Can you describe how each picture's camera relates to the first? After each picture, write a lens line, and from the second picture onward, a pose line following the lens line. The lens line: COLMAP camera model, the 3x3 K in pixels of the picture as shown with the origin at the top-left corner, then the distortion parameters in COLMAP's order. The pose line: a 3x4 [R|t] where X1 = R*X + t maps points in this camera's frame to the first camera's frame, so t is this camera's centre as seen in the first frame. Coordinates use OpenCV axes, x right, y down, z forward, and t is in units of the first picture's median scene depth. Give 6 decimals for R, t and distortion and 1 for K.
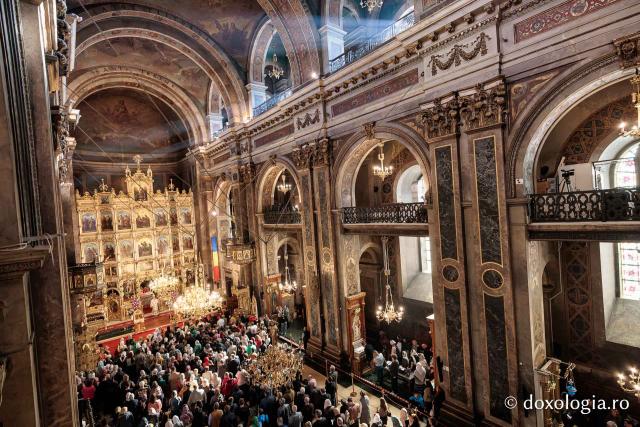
lens RADIAL K [[332.9, 0, 320.0], [0, 332.9, 213.5], [0, 0, 1]] dist [0.000572, 0.000298]
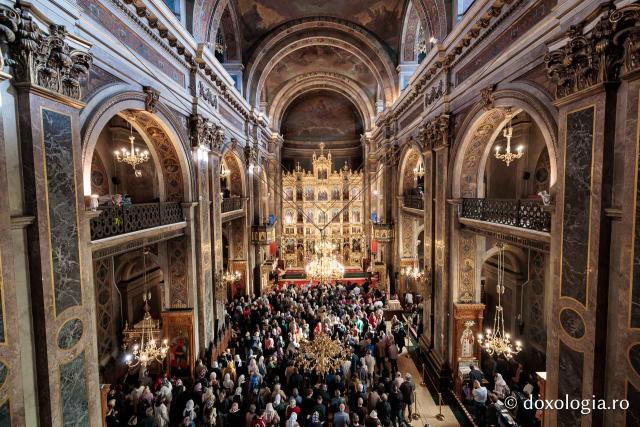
lens RADIAL K [[288.4, 0, 318.2], [0, 288.4, 209.0], [0, 0, 1]] dist [-0.000325, -0.000848]
pose [[0.775505, 0.096118, -0.623982, 0.182396], [-0.052732, 0.994751, 0.087693, -0.025589], [0.629136, -0.035103, 0.776503, 0.165962]]
